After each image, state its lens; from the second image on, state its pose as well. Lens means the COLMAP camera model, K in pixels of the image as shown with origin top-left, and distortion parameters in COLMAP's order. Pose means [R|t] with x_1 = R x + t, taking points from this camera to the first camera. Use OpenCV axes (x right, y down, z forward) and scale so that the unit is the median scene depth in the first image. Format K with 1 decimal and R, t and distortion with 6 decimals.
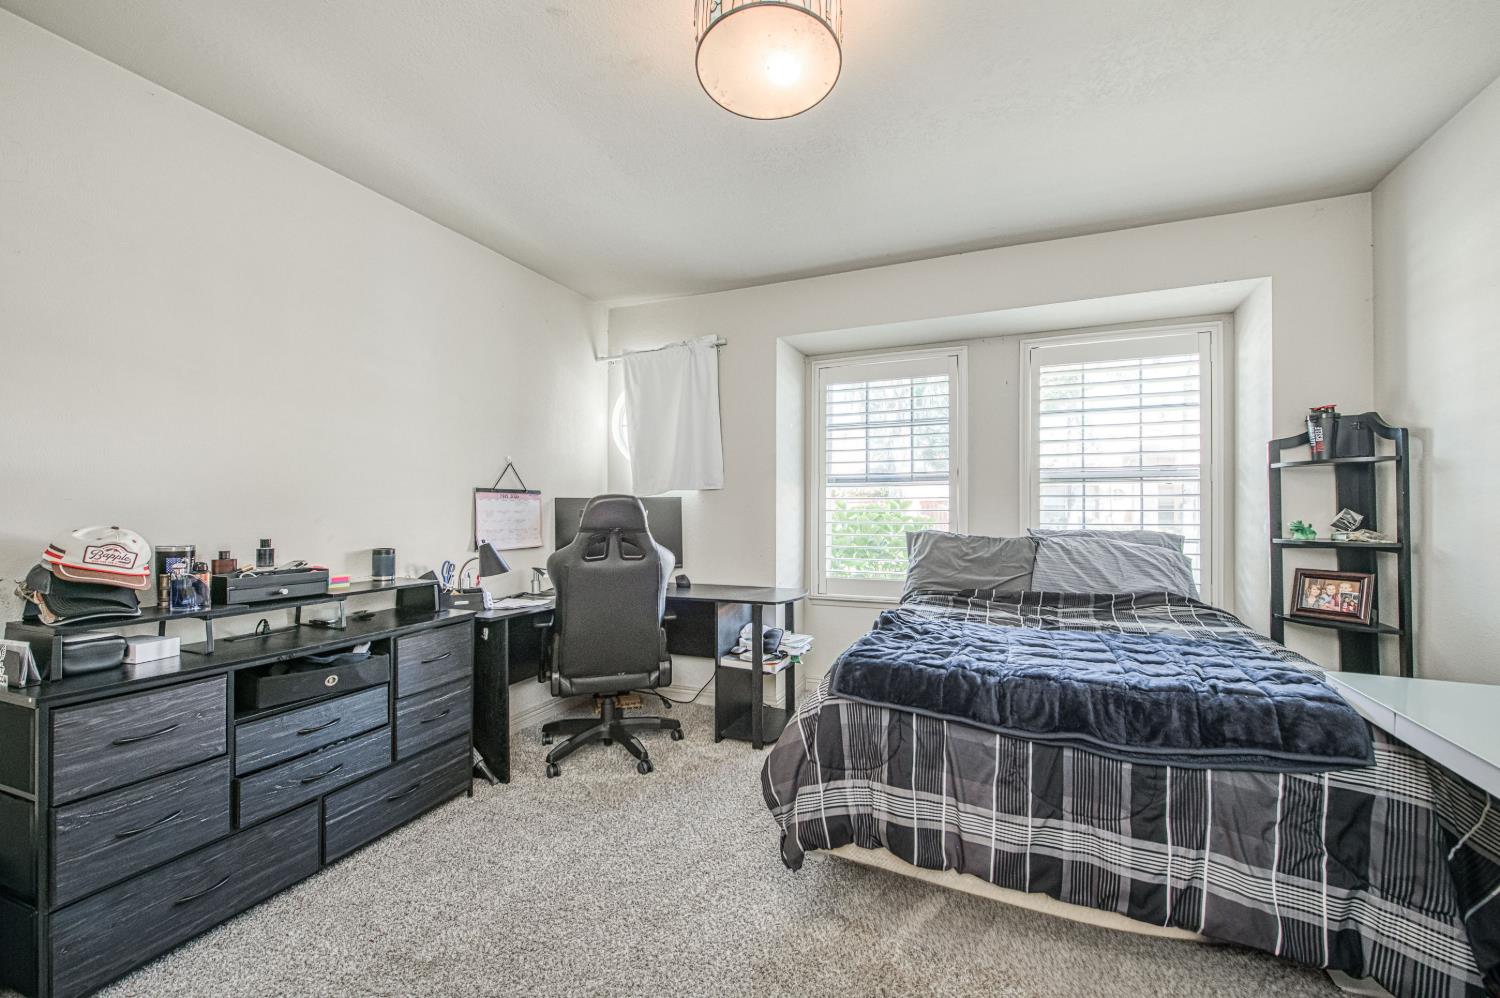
lens RADIAL K [[589.3, 0, 750.0], [0, 589.3, 499.0], [0, 0, 1]] dist [-0.000470, -0.000284]
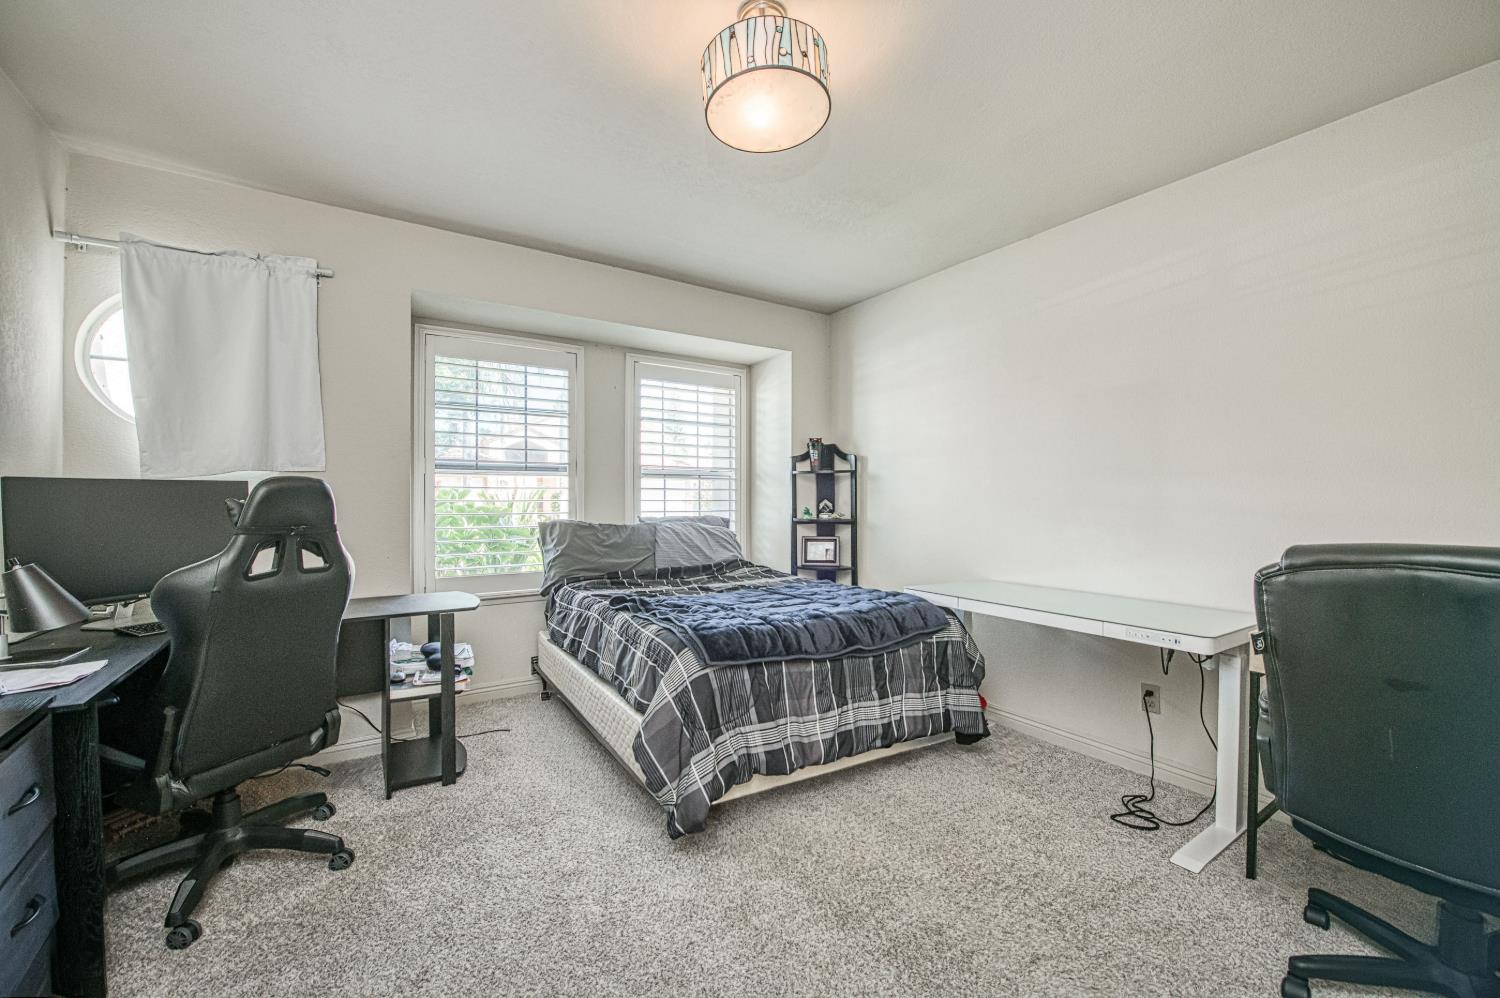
lens RADIAL K [[601.5, 0, 729.0], [0, 601.5, 497.0], [0, 0, 1]] dist [-0.011985, -0.000288]
pose [[0.573516, 0.005127, 0.819178, -0.523010], [-0.015655, 0.999866, 0.004703, 0.004813], [-0.819044, -0.015521, 0.573520, 0.214638]]
